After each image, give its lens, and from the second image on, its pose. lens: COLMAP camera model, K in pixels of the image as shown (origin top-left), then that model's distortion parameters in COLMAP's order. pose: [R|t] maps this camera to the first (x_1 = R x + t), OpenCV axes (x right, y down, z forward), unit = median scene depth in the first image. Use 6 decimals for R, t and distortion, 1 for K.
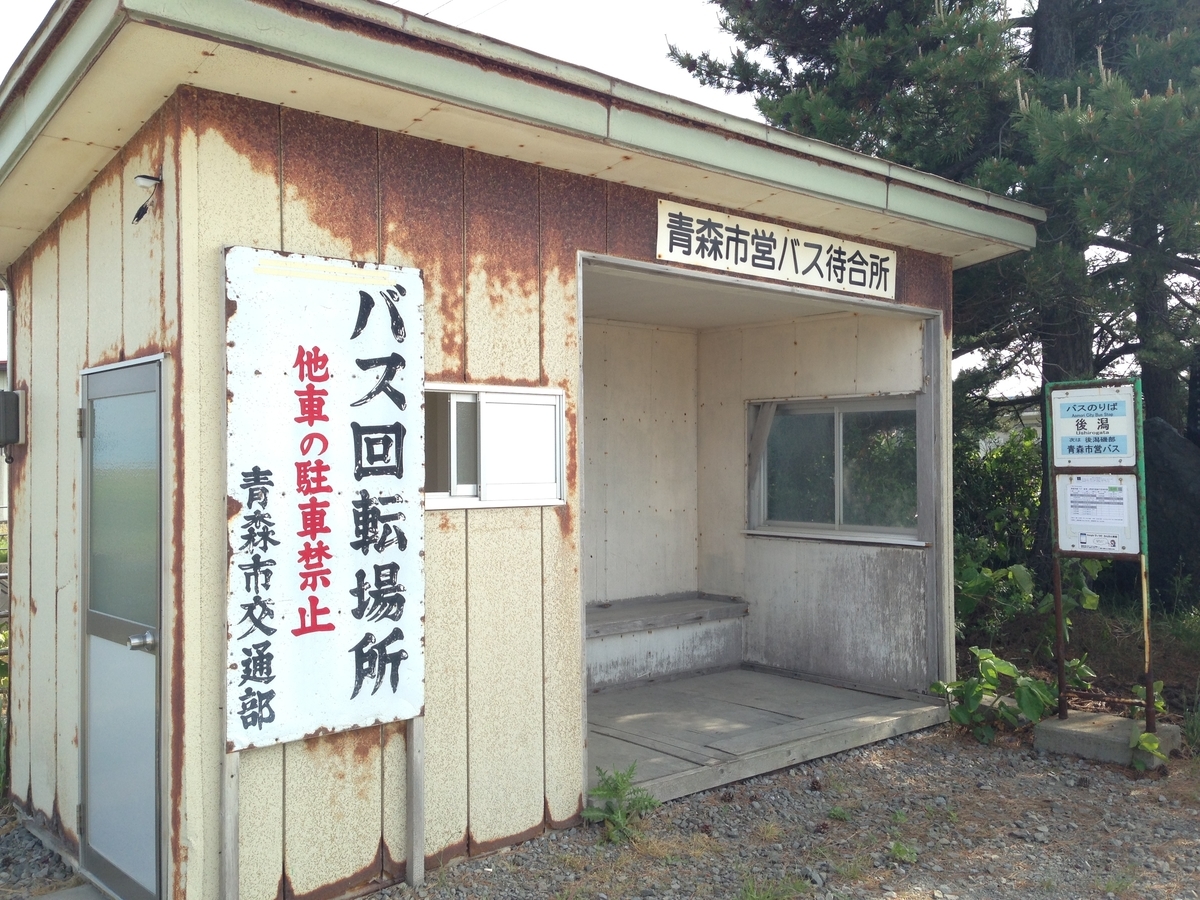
lens RADIAL K [[1023.3, 0, 599.7], [0, 1023.3, 448.2], [0, 0, 1]] dist [-0.000447, 0.000571]
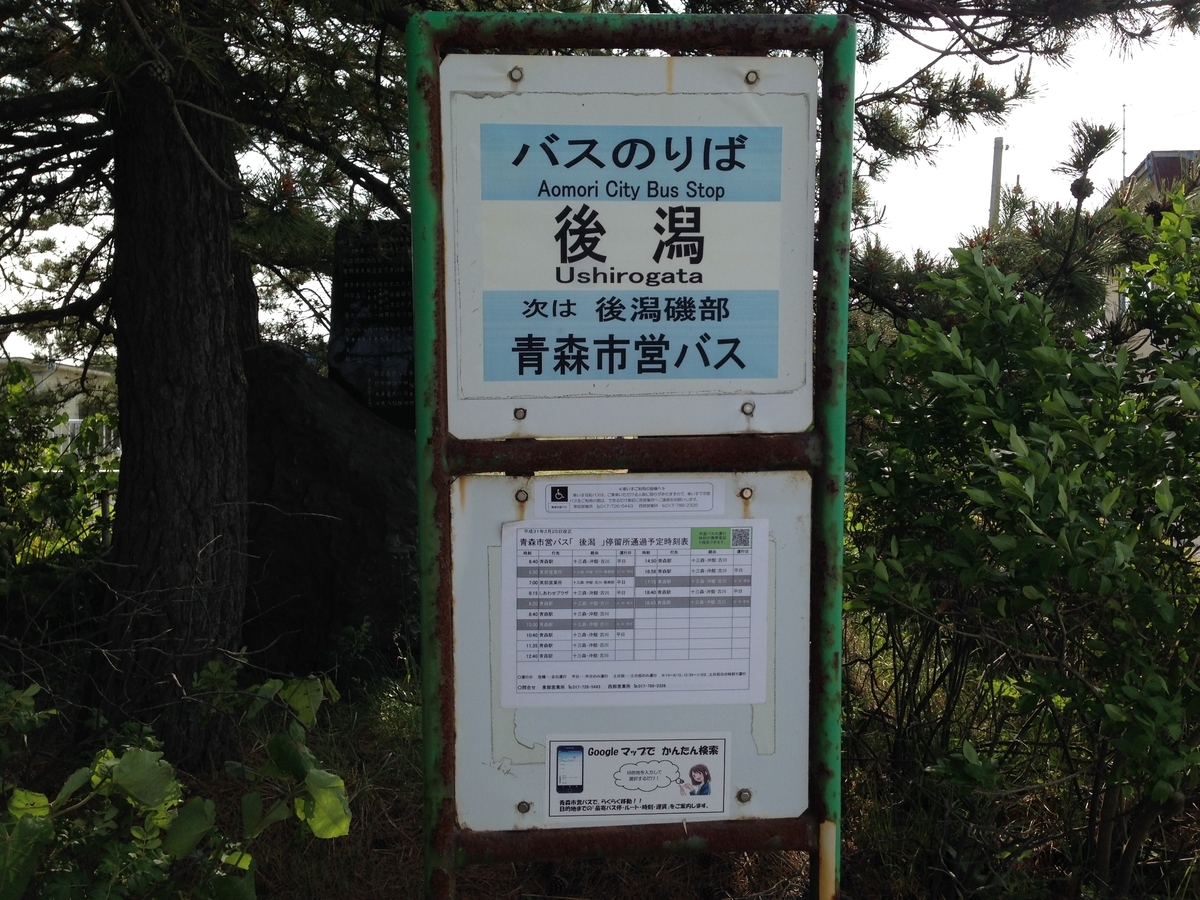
lens RADIAL K [[1128.7, 0, 600.9], [0, 1128.7, 448.9], [0, 0, 1]] dist [0.055760, 0.000000]
pose [[0.626690, -0.027819, 0.778772, 0.296111], [-0.004104, 0.999231, 0.038996, 0.011400], [-0.779258, -0.027634, 0.626094, 0.858562]]
